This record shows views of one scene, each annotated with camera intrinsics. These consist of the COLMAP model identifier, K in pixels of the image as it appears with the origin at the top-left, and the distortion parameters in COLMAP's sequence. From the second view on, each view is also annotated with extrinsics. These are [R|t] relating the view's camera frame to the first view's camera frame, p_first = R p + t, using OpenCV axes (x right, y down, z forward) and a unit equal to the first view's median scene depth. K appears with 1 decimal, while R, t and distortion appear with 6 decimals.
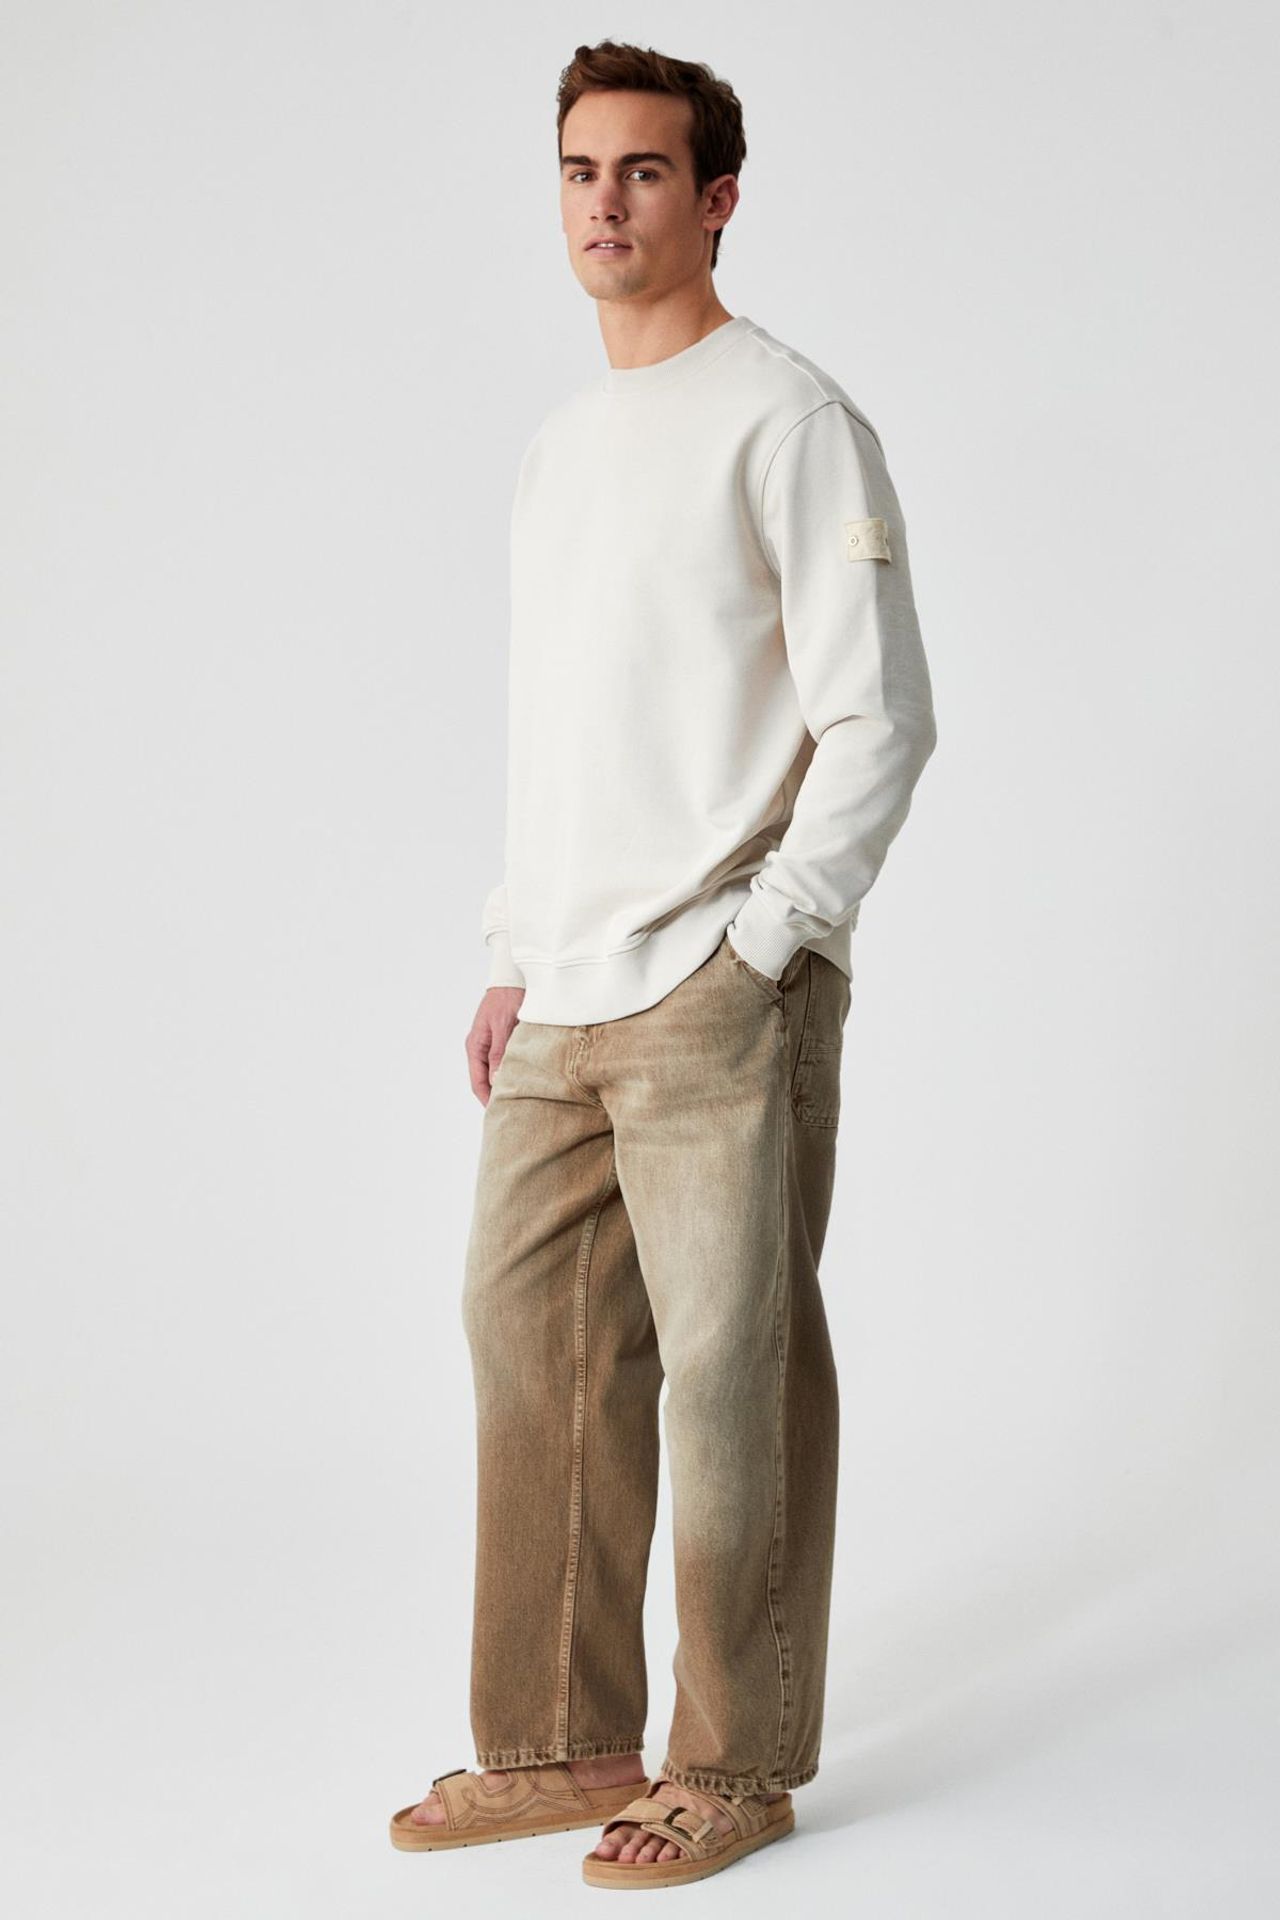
lens RADIAL K [[3775.4, 0, 640.0], [0, 3775.4, 960.0], [0, 0, 1]] dist [-0.748301, 6.230074]
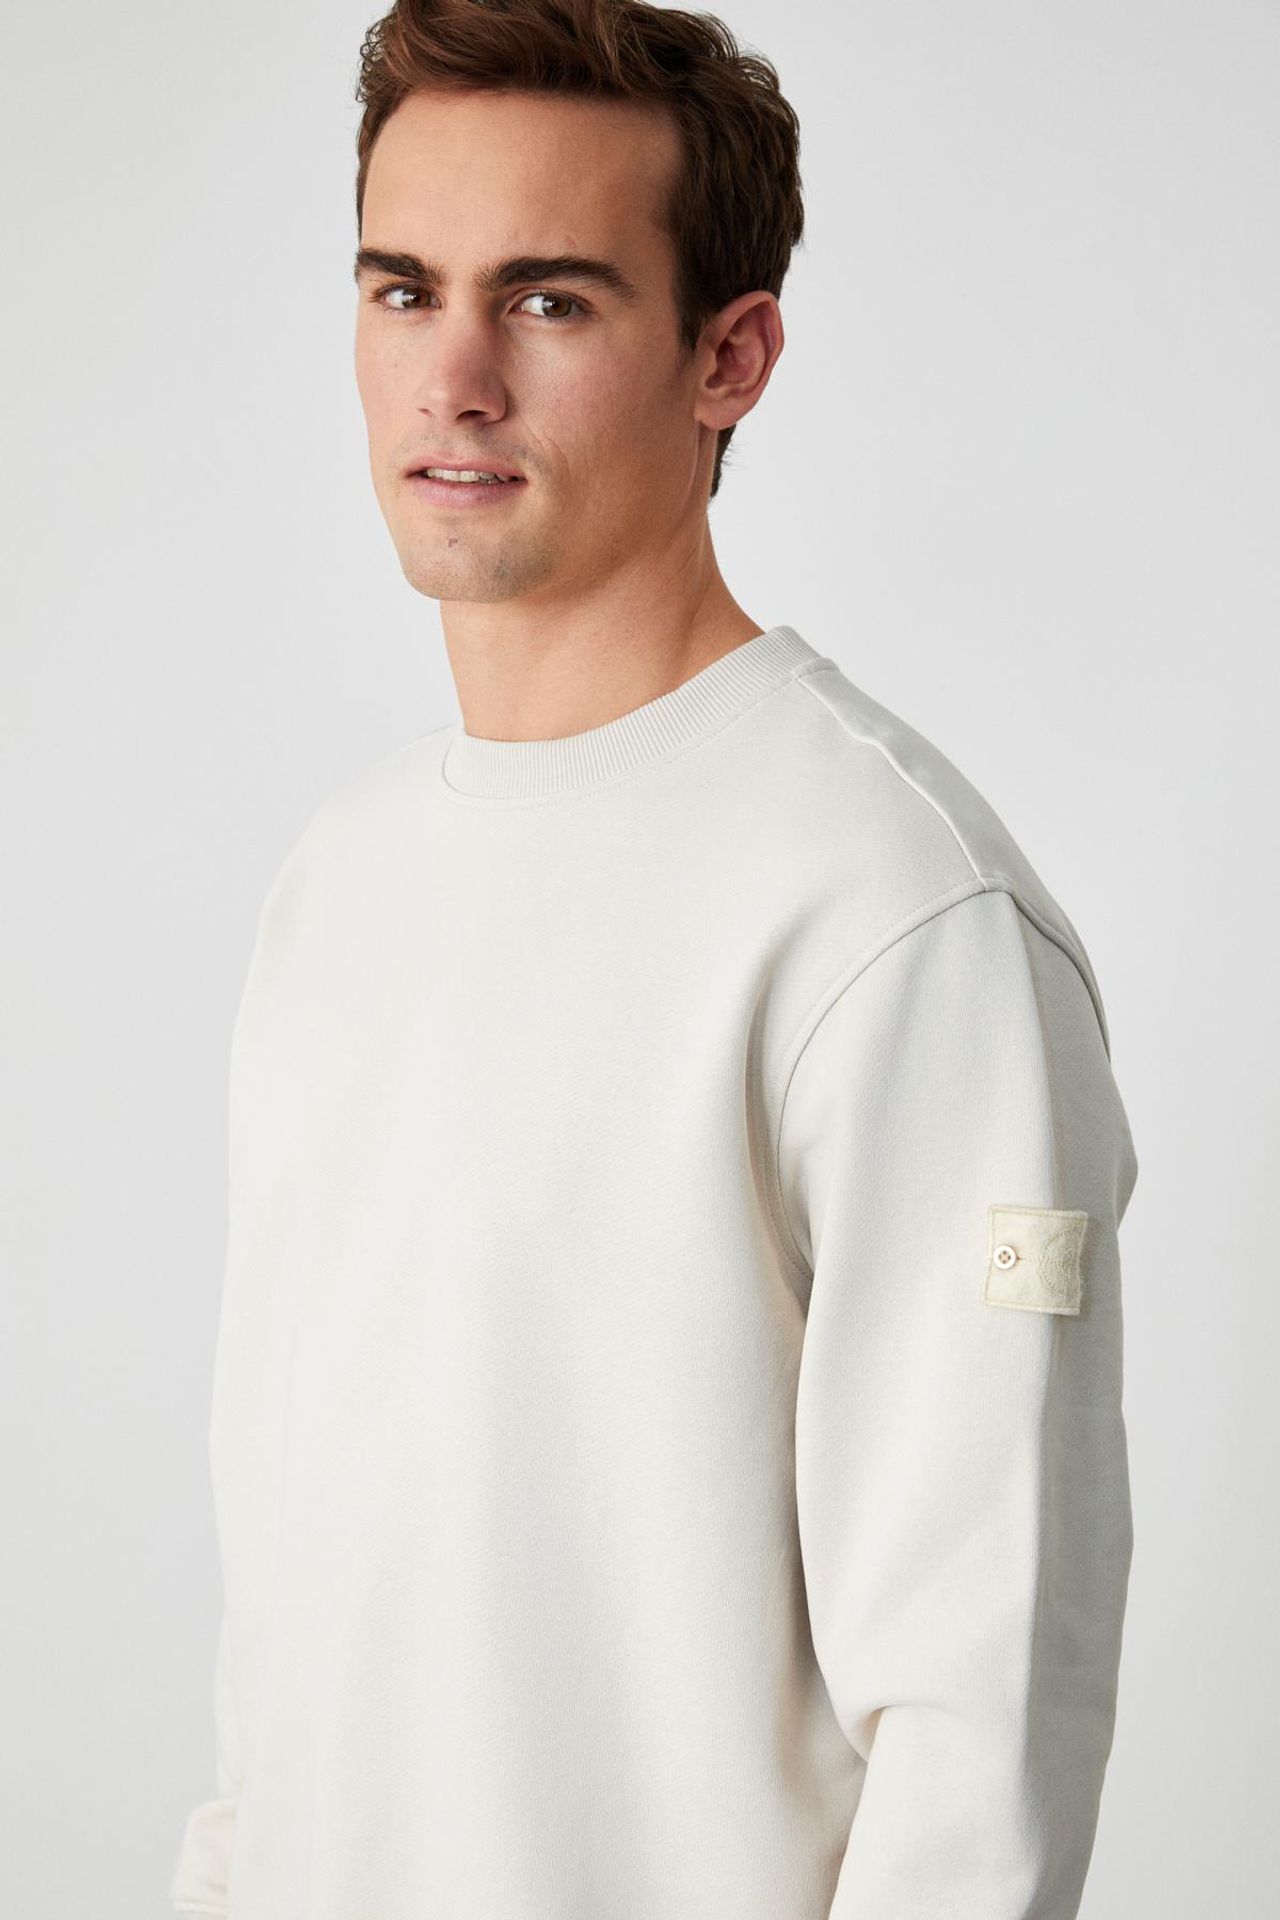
lens RADIAL K [[3775.4, 0, 640.0], [0, 3775.4, 960.0], [0, 0, 1]] dist [-0.748301, 6.230074]
pose [[0.999301, 0.034439, 0.014577, 0.006932], [-0.035662, 0.994906, 0.094285, -0.178291], [-0.011256, -0.094739, 0.995439, 0.582531]]
